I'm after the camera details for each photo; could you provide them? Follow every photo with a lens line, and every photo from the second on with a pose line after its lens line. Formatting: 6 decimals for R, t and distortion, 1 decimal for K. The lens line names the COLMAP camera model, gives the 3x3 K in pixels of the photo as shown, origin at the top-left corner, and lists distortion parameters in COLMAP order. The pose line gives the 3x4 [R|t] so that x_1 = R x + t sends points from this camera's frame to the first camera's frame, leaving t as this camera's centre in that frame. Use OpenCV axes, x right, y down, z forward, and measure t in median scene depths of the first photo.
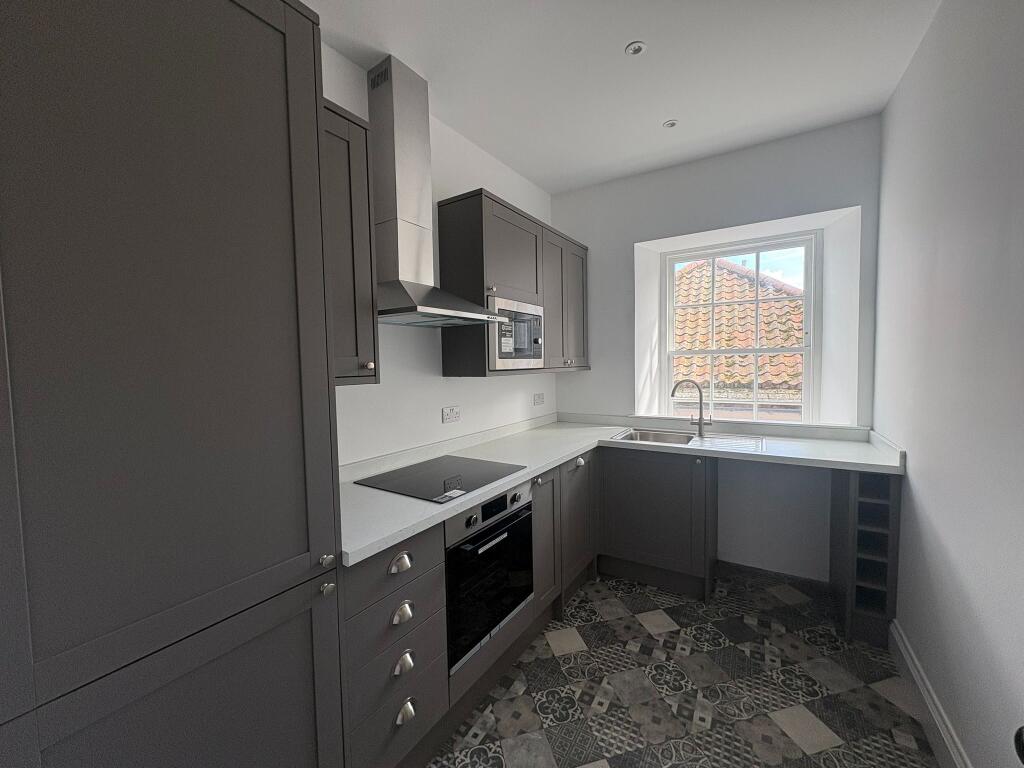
lens RADIAL K [[408.5, 0, 513.4], [0, 408.5, 384.8], [0, 0, 1]] dist [0.001926, 0.000114]
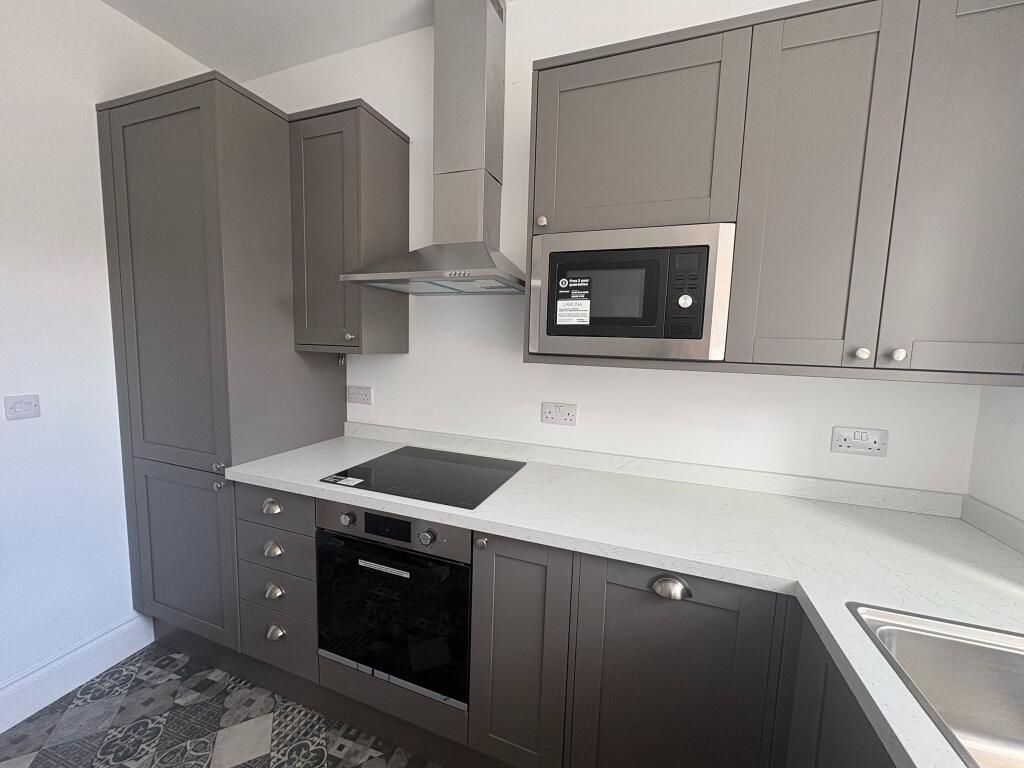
lens RADIAL K [[408.5, 0, 510.1], [0, 408.5, 382.4], [0, 0, 1]] dist [0.001926, 0.000114]
pose [[0.222124, 0.128150, -0.966560, 0.697299], [-0.087304, 0.989957, 0.111189, -0.072179], [0.971102, 0.059687, 0.231081, 1.009387]]
